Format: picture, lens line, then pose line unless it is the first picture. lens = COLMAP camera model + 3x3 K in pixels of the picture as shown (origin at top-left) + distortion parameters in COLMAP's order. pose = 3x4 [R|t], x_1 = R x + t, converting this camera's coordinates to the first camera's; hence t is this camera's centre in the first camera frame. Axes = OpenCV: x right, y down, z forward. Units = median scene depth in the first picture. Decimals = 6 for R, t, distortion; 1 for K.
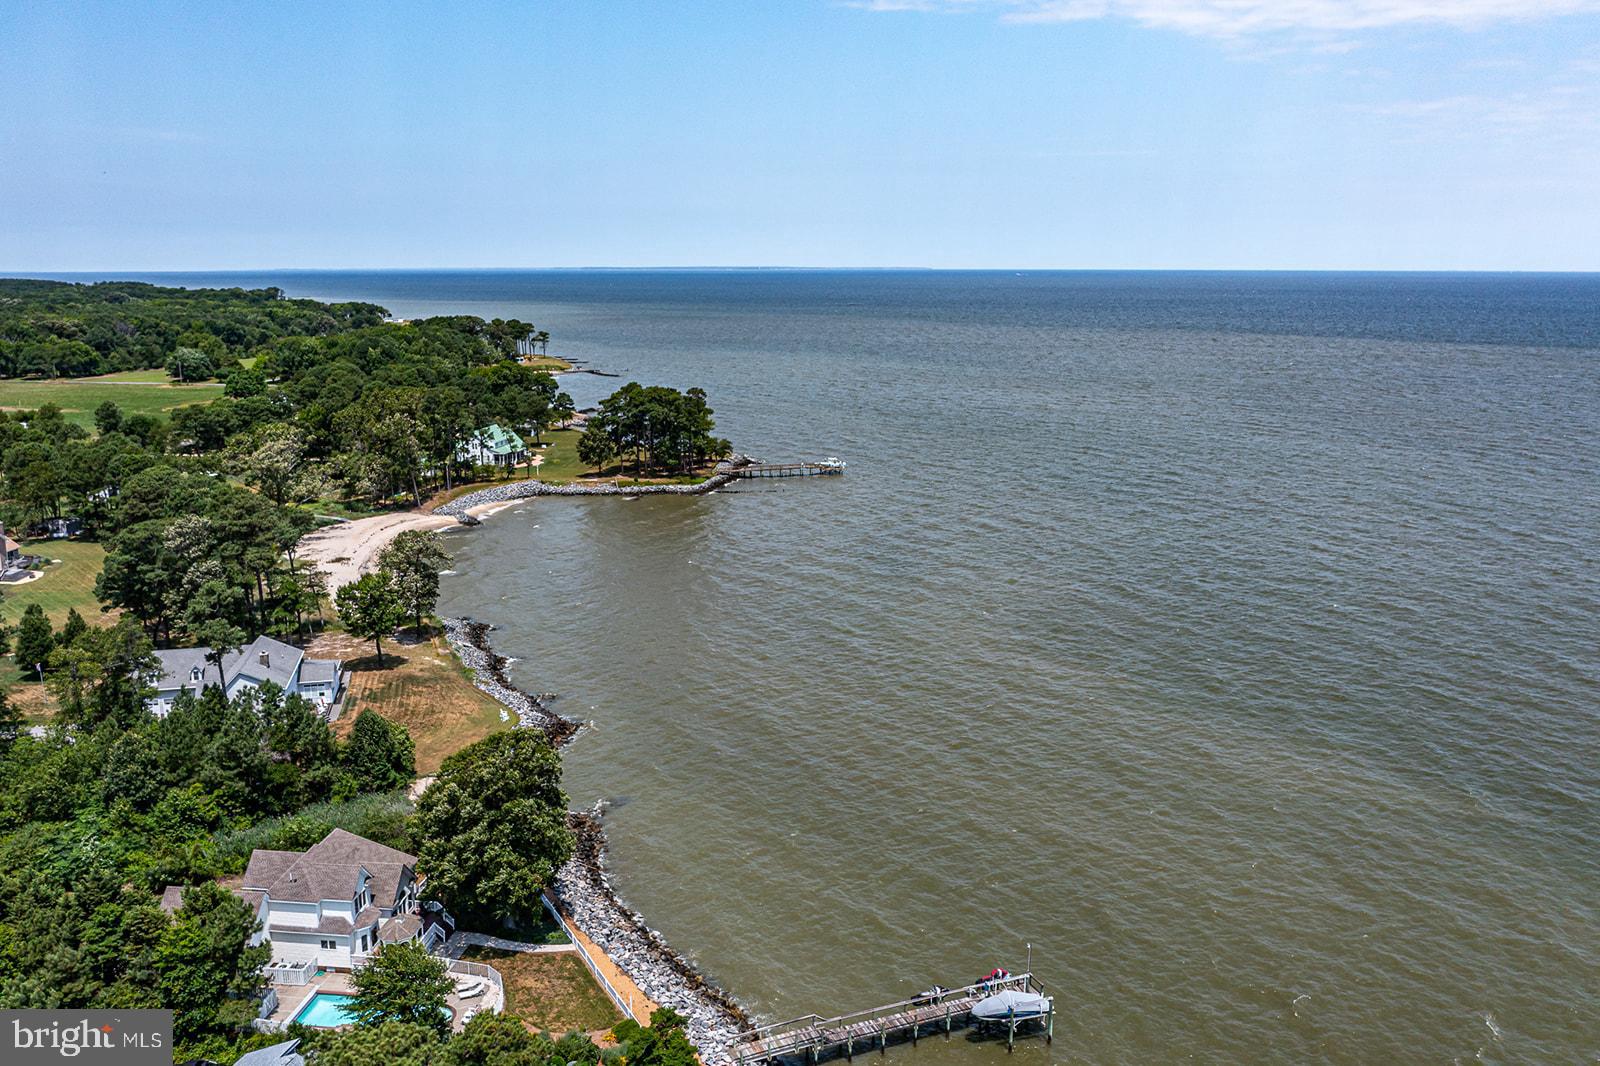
lens RADIAL K [[1270.3, 0, 796.9], [0, 1270.3, 533.4], [0, 0, 1]] dist [-0.017483, 0.009211]
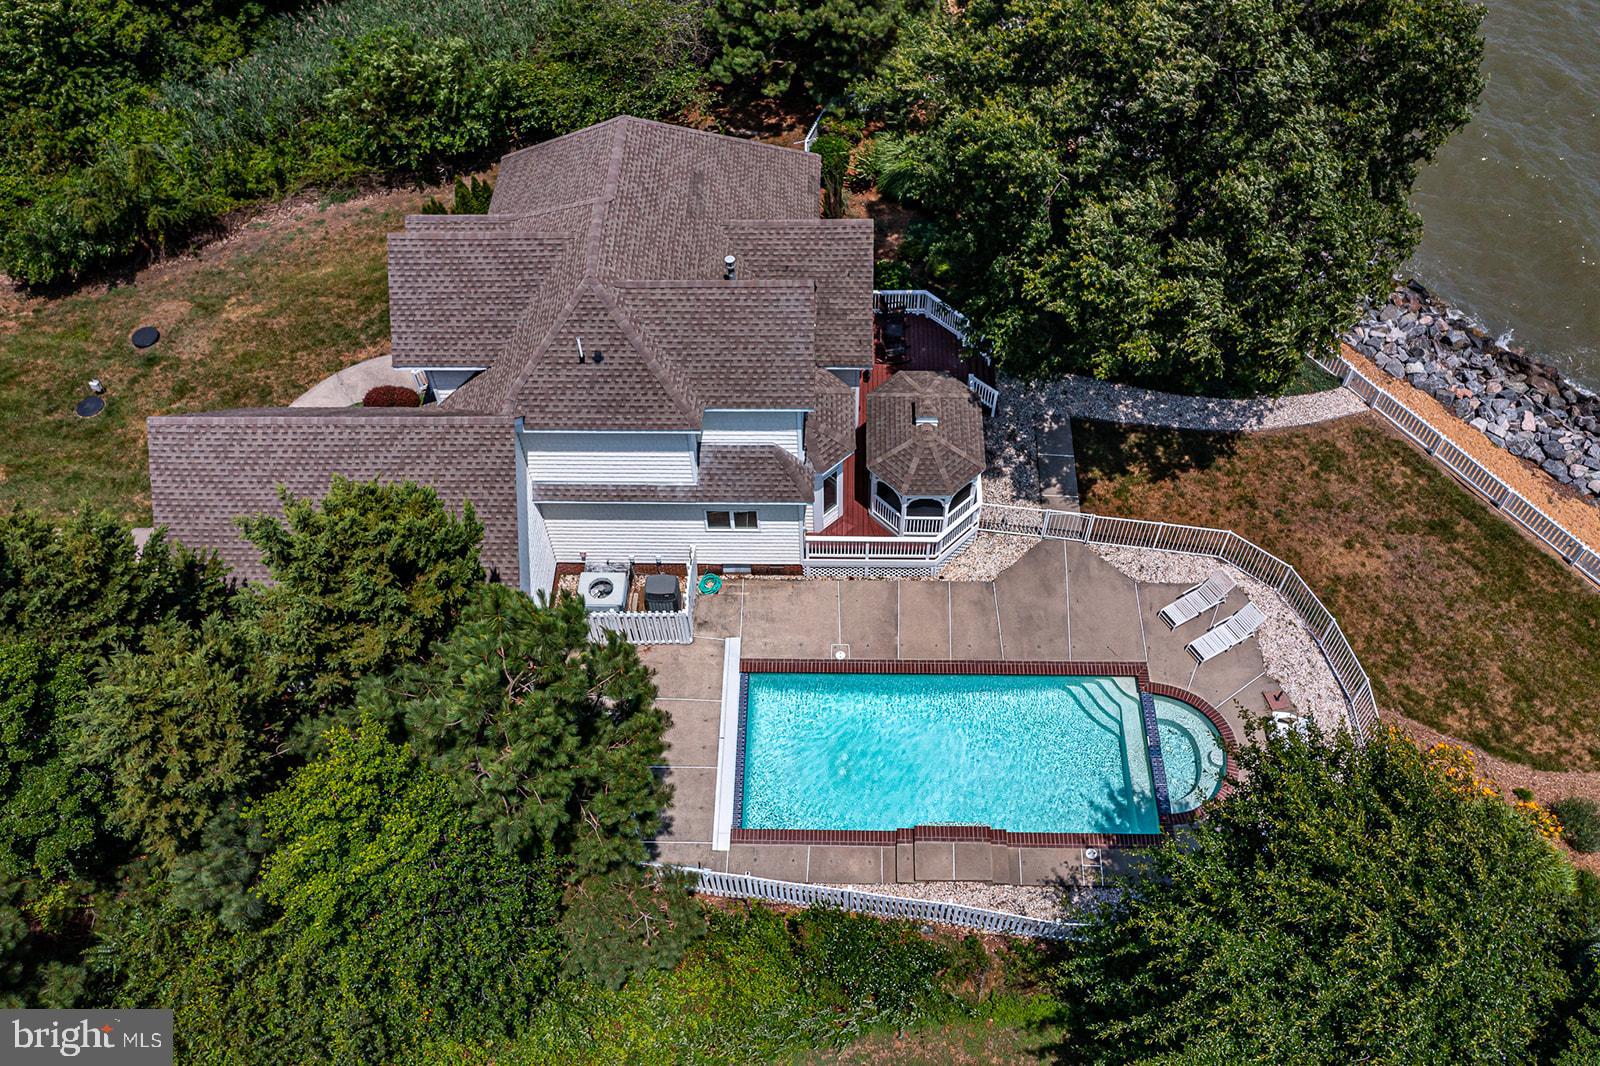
lens RADIAL K [[1278.6, 0, 800.0], [0, 1278.6, 533.0], [0, 0, 1]] dist [-0.013448, 0.007666]
pose [[0.995980, -0.083812, 0.031620, -0.360385], [0.042232, 0.750626, 0.659376, 0.118006], [-0.078998, -0.655390, 0.751148, 0.751468]]
